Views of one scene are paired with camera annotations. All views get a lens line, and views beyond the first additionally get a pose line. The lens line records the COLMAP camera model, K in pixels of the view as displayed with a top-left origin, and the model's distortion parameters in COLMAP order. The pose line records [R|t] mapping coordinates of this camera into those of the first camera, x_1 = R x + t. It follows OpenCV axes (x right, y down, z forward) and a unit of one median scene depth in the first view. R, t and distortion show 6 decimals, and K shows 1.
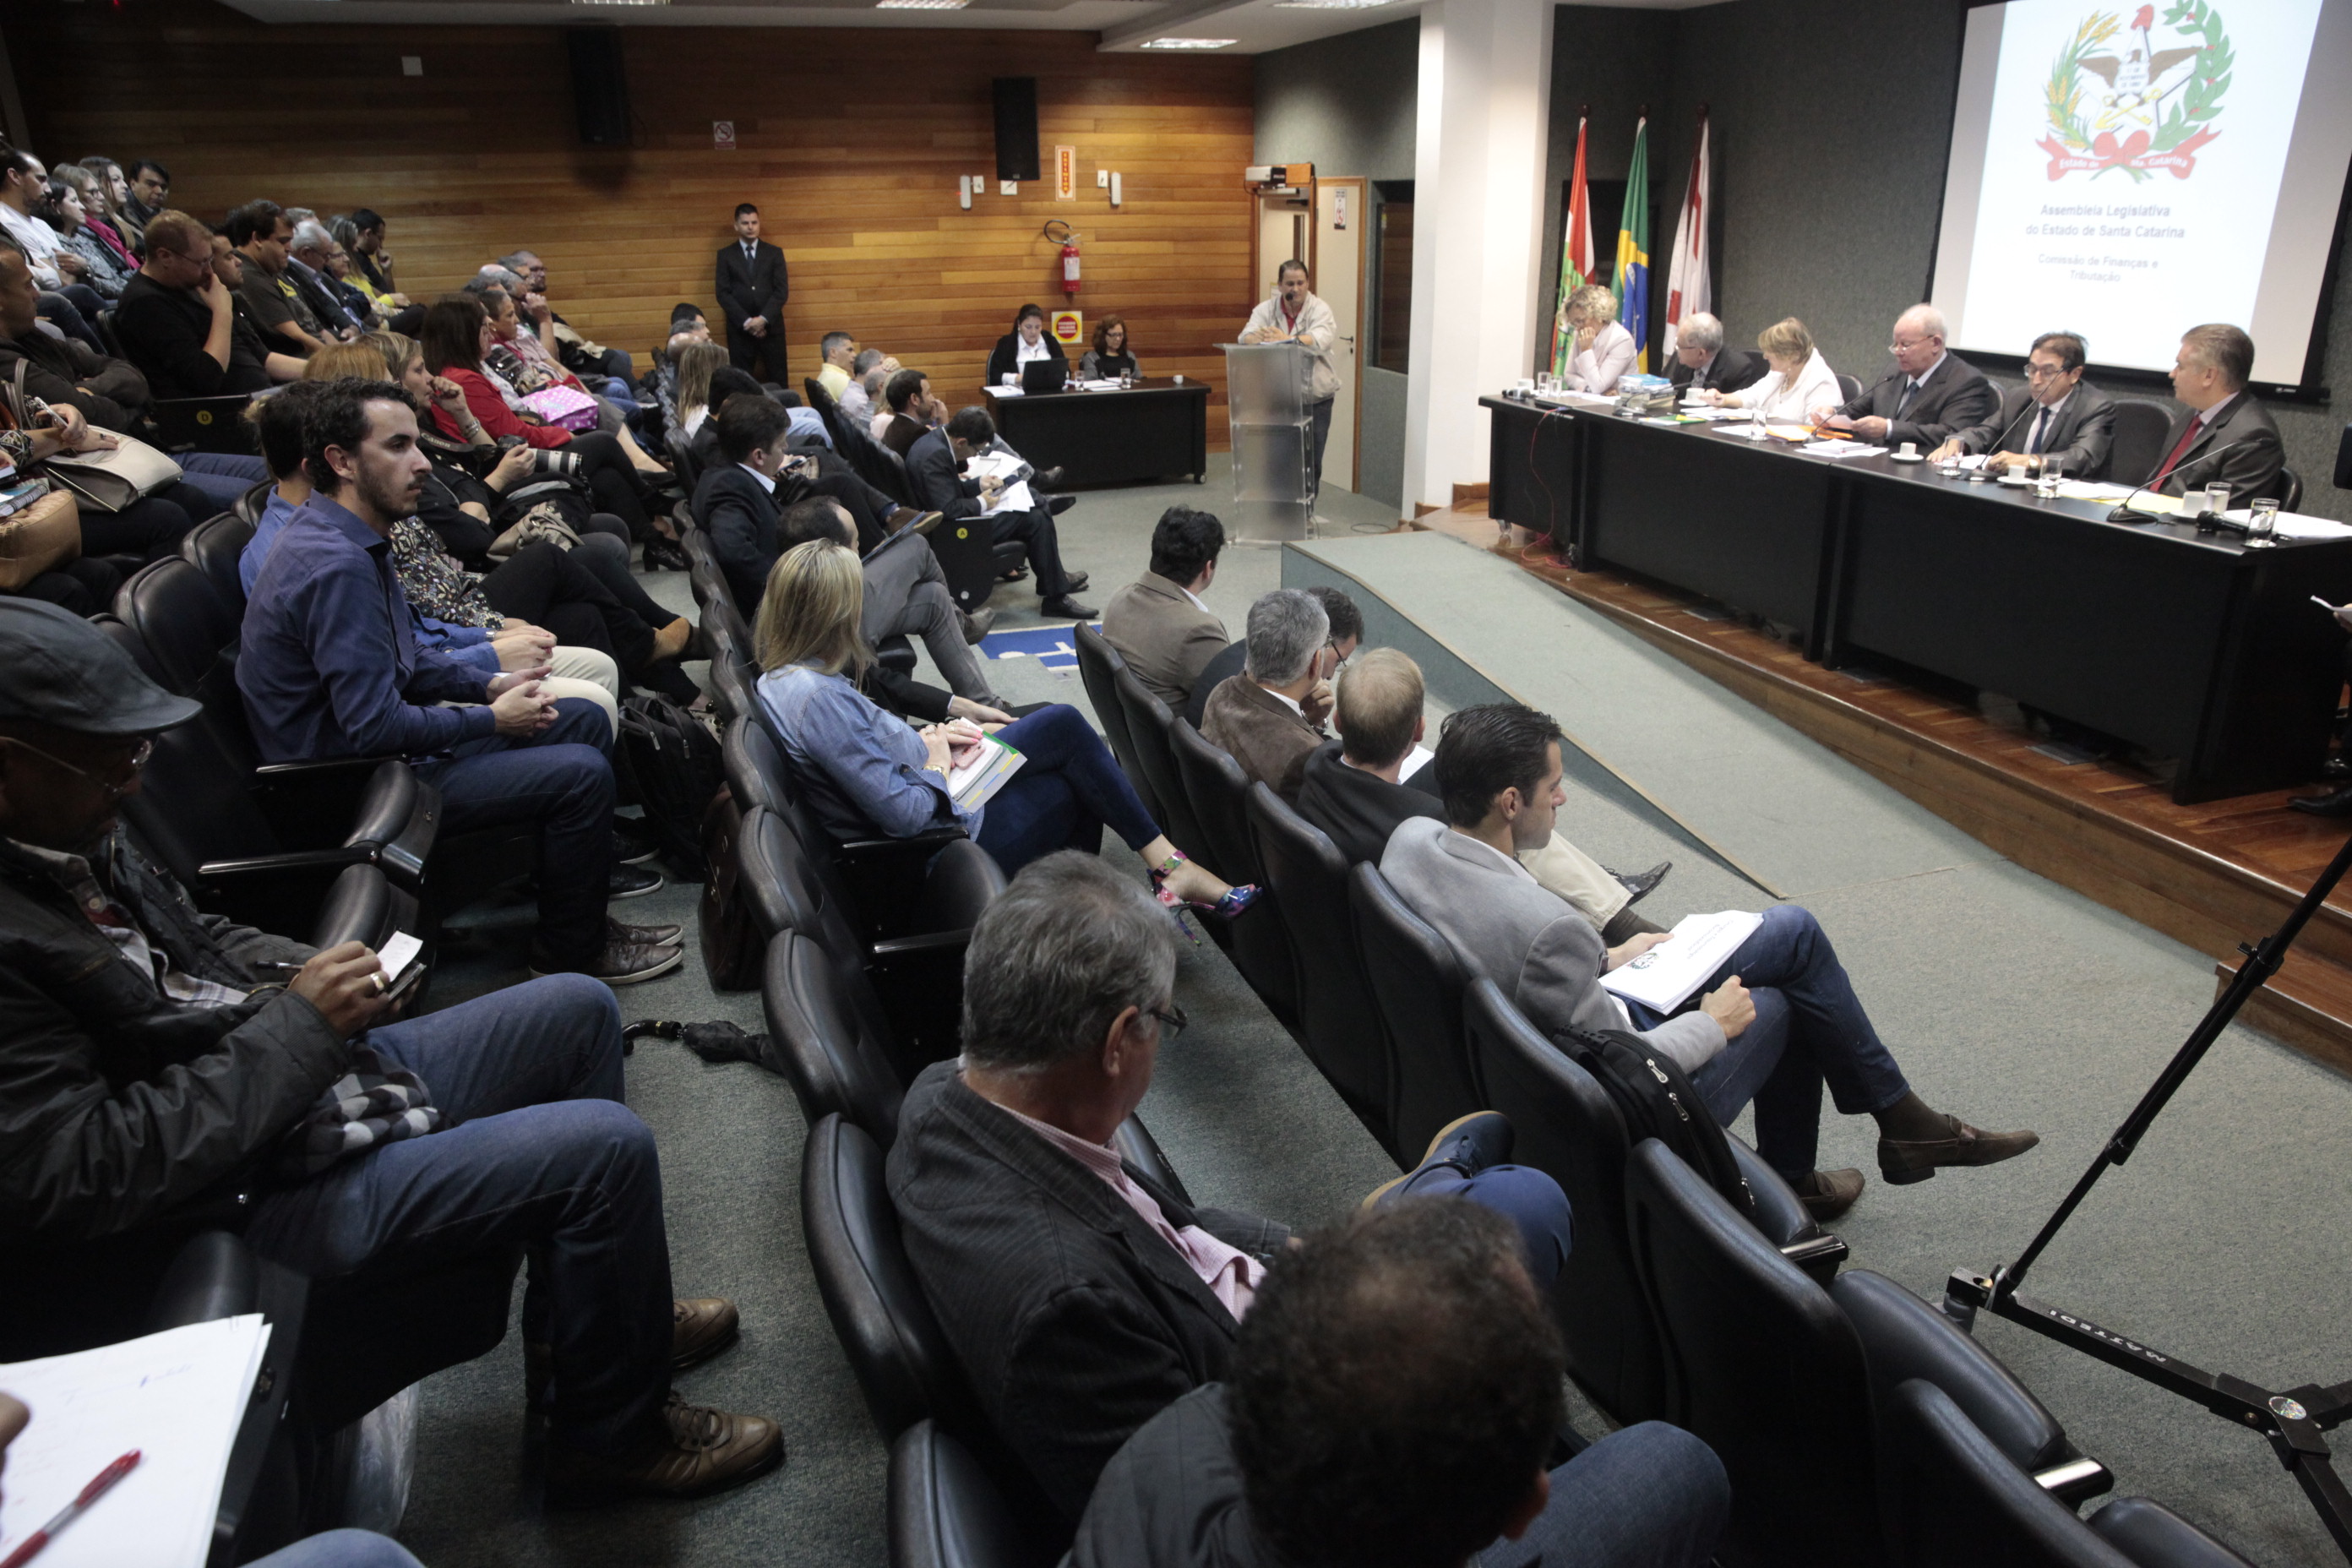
lens RADIAL K [[1623.8, 0, 1179.9], [0, 1623.8, 790.7], [0, 0, 1]] dist [-0.108412, 0.085358]
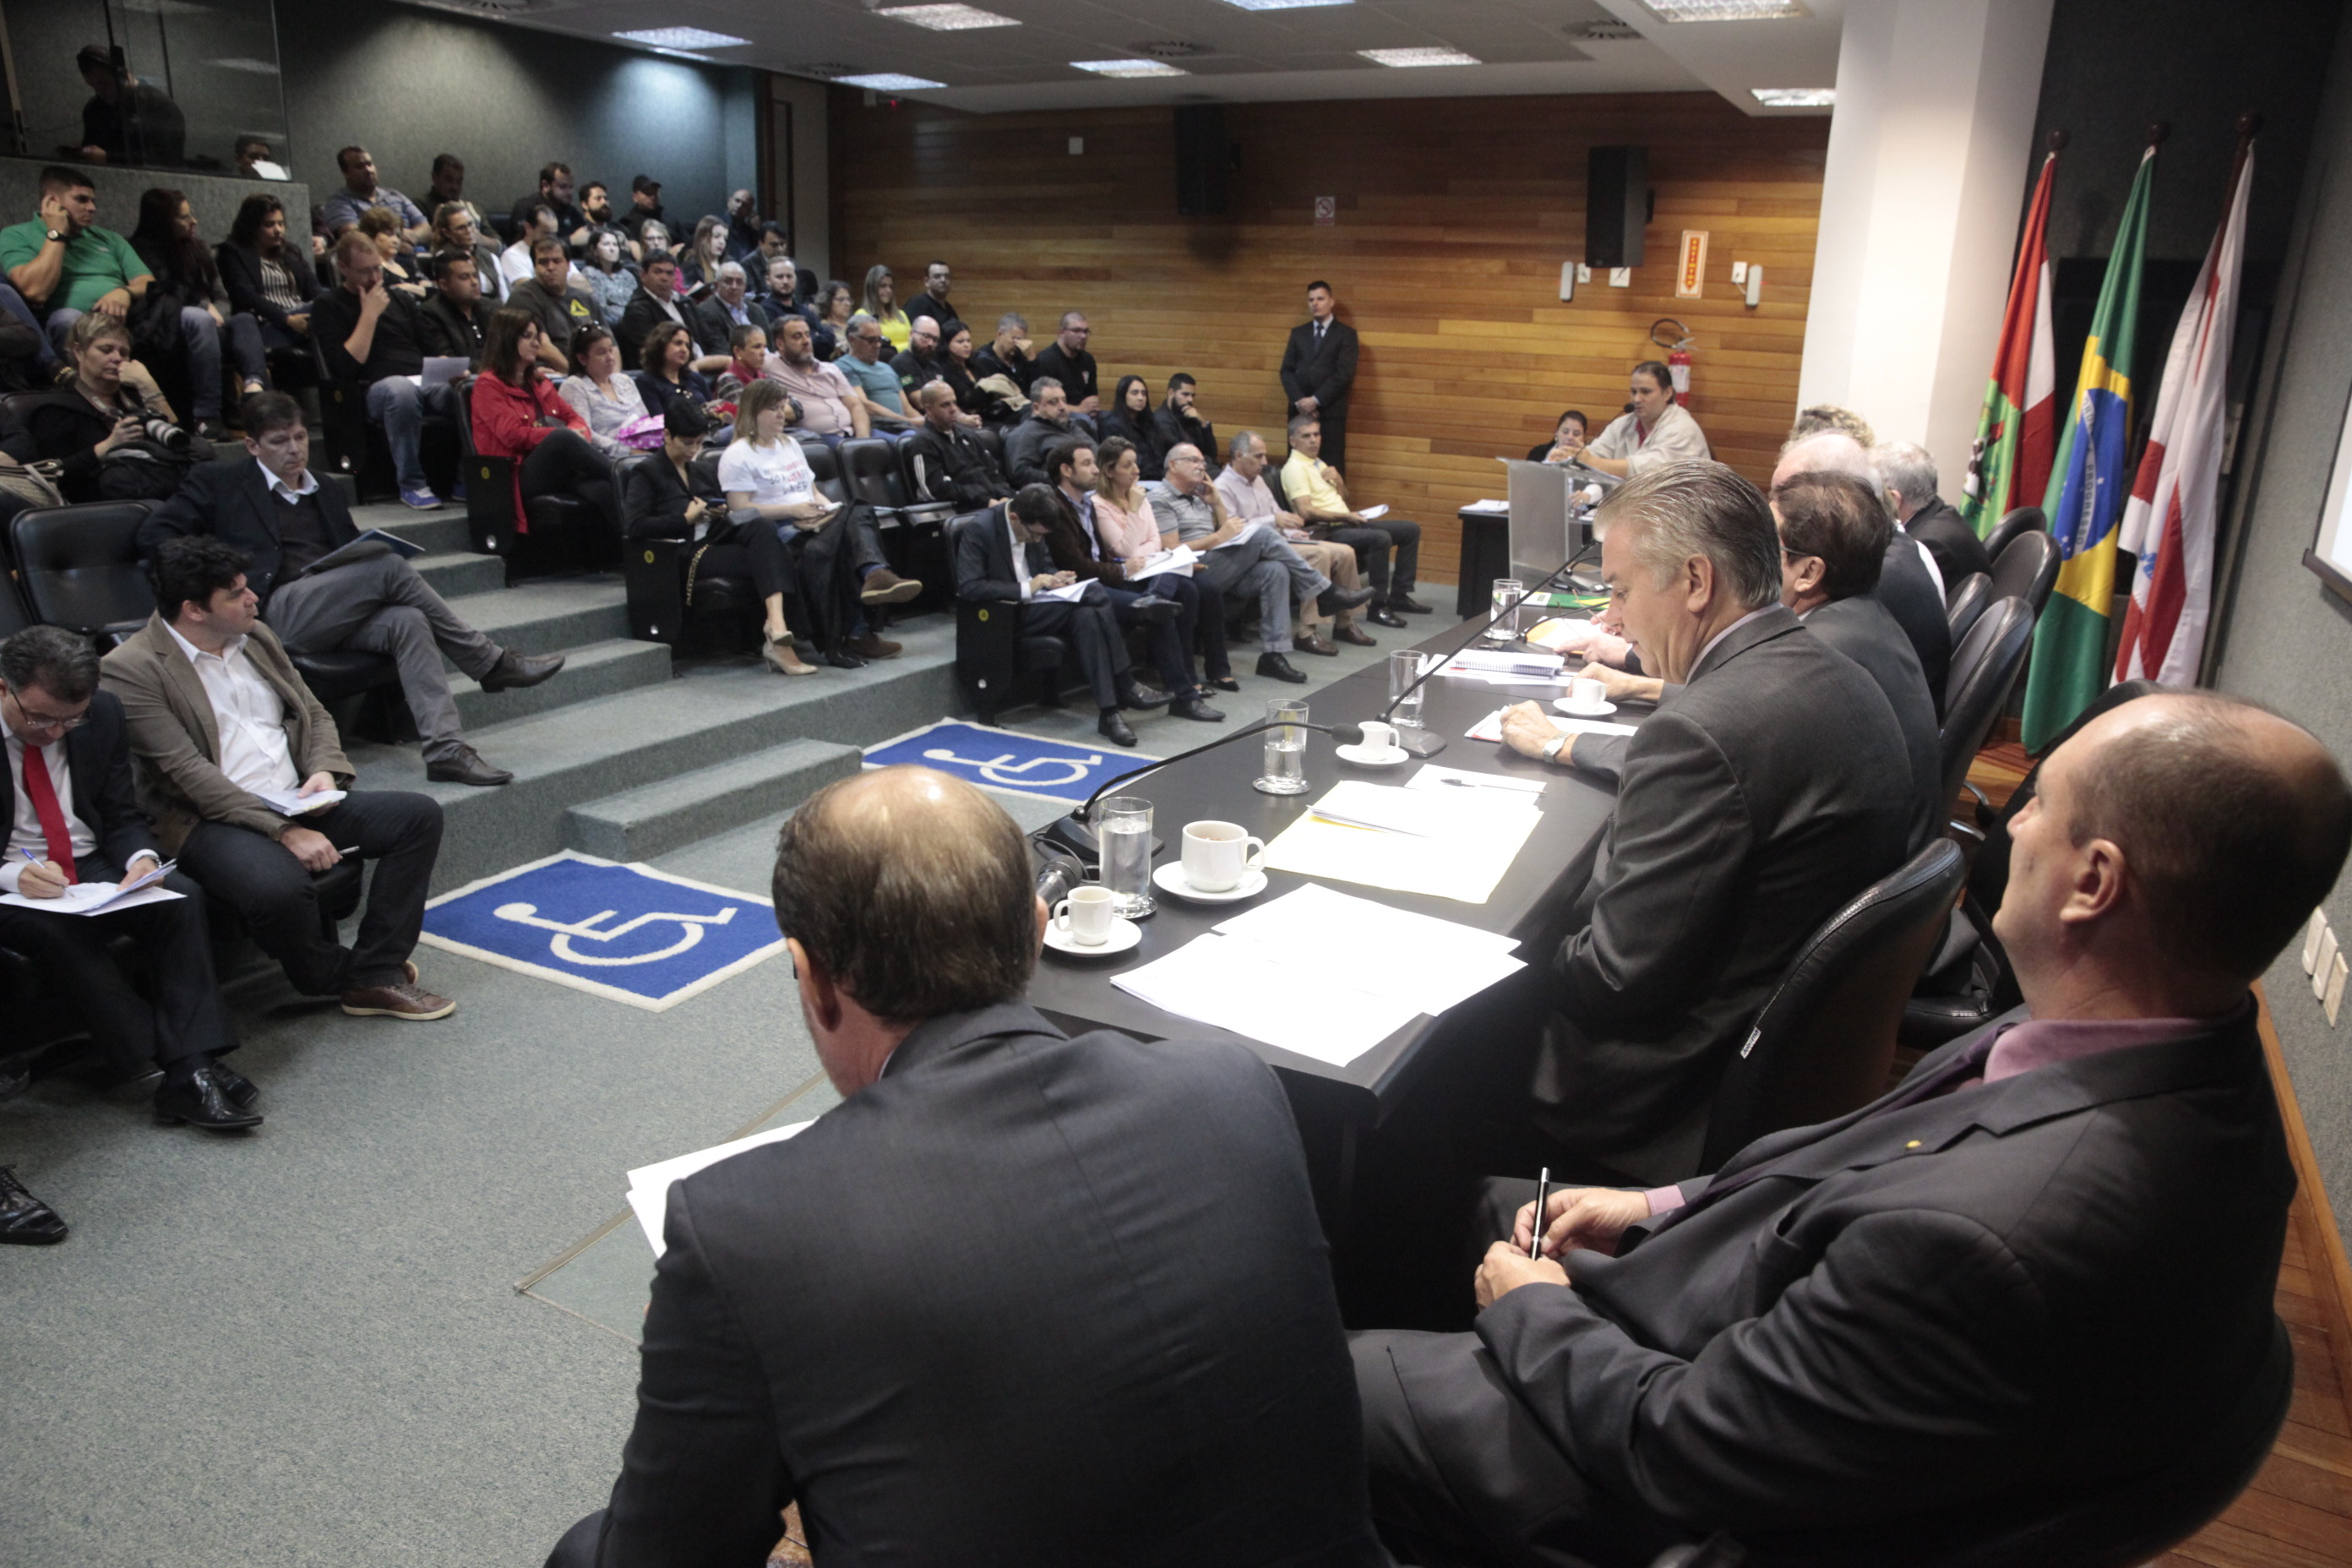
lens RADIAL K [[1595.6, 0, 1179.8], [0, 1595.6, 789.1], [0, 0, 1]] dist [-0.112441, 0.082325]
pose [[0.686246, 0.237762, -0.687413, 0.637185], [-0.287483, 0.956778, 0.043935, -0.154627], [0.668147, 0.167469, 0.724937, 0.507203]]
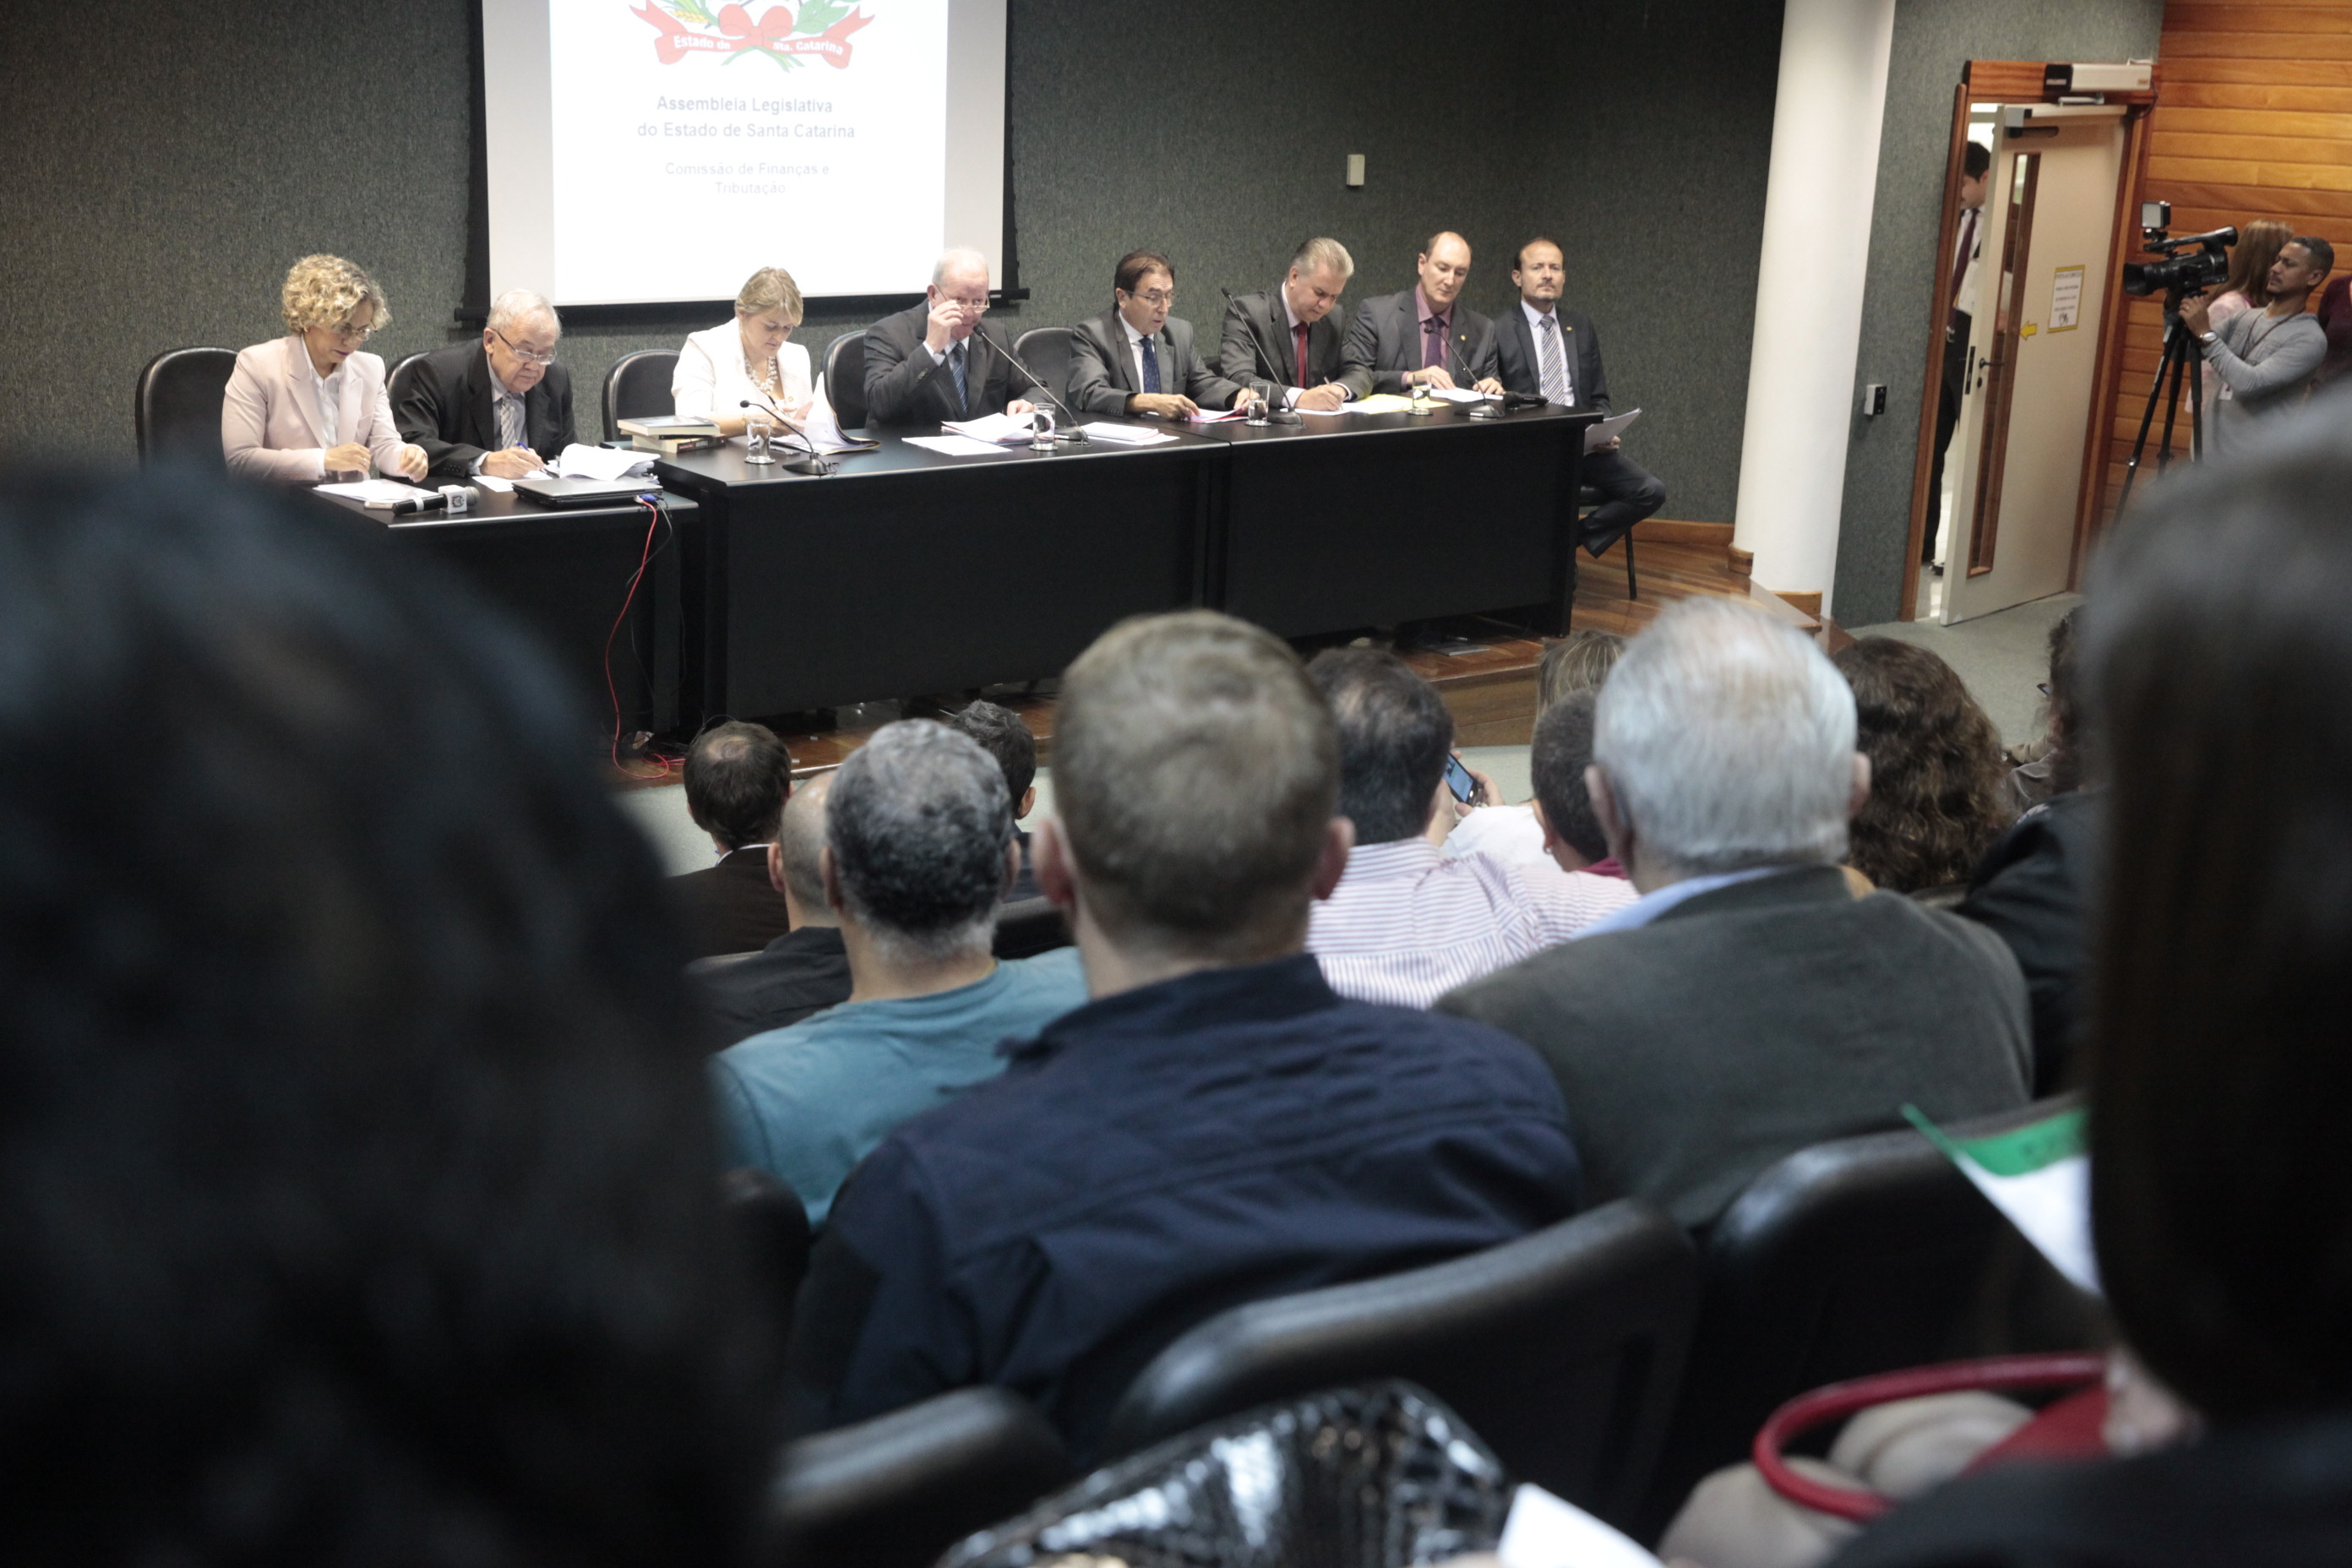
lens RADIAL K [[3046.5, 0, 1176.0], [0, 3046.5, 784.0], [0, 0, 1]] dist [0.059102, 0.143510]
pose [[-0.351609, -0.239025, 0.905118, -0.896785], [0.288735, 0.892028, 0.347732, -0.516889], [-0.890507, 0.383605, -0.244630, 1.267544]]
